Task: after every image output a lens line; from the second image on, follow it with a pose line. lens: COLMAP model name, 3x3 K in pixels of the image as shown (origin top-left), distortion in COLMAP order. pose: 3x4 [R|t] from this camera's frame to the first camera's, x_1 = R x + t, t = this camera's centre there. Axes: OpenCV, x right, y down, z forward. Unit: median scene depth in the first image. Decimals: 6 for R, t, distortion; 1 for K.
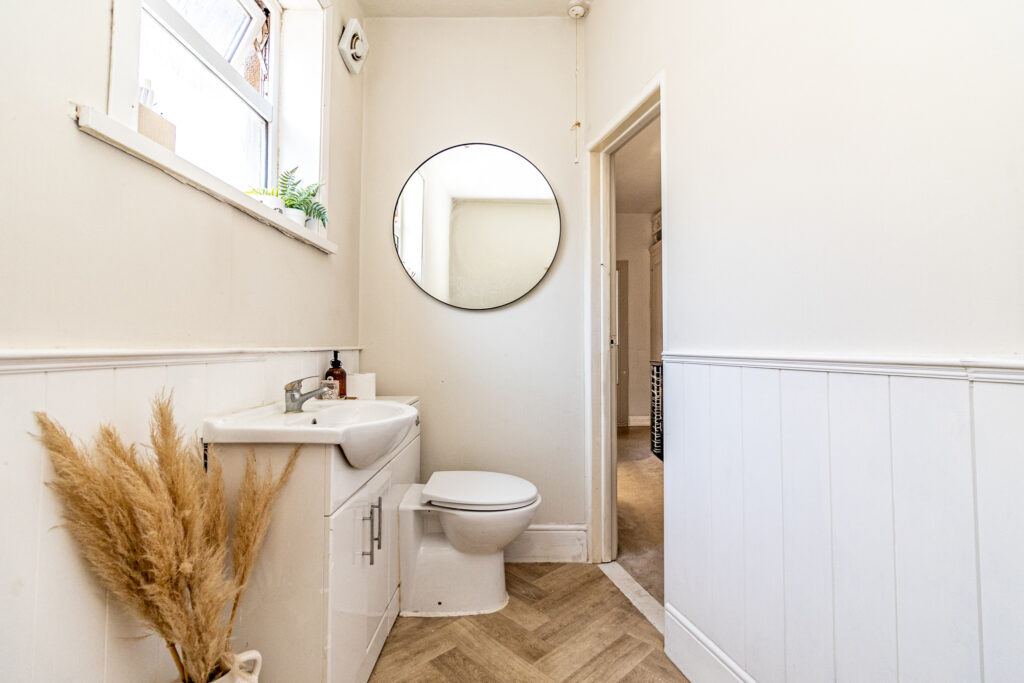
lens RADIAL K [[469.1, 0, 519.1], [0, 469.1, 330.6], [0, 0, 1]] dist [0.002187, 0.000291]
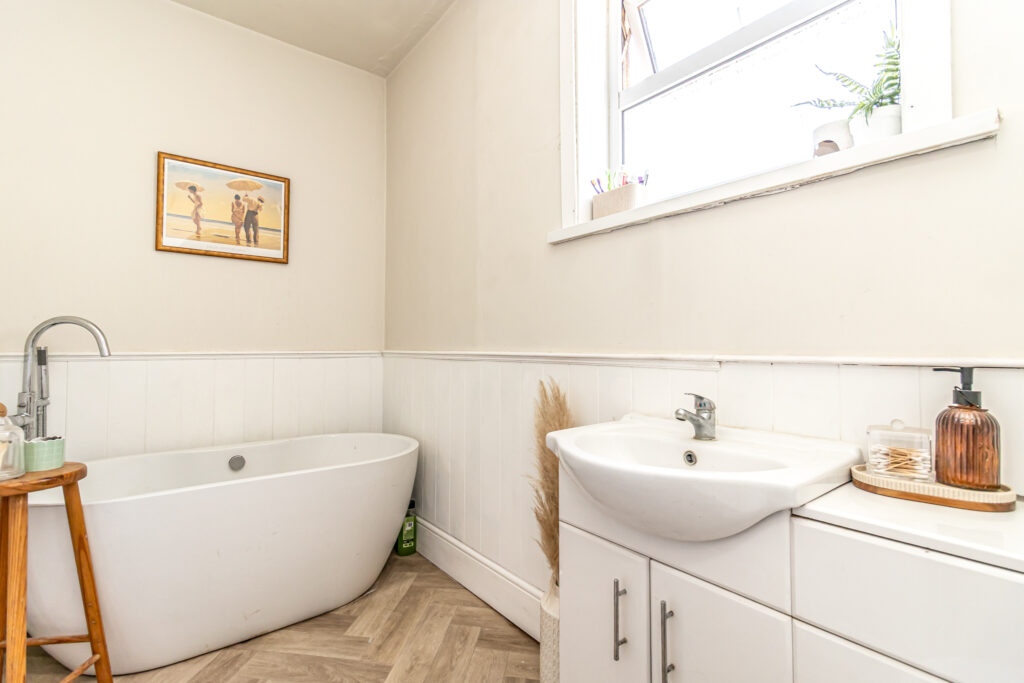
lens RADIAL K [[469.1, 0, 519.1], [0, 469.1, 330.6], [0, 0, 1]] dist [0.002187, 0.000291]
pose [[-0.785089, -0.026827, -0.618802, 0.203093], [0.016714, 0.997780, -0.064463, 0.033525], [0.619157, -0.060952, -0.782898, 1.182673]]
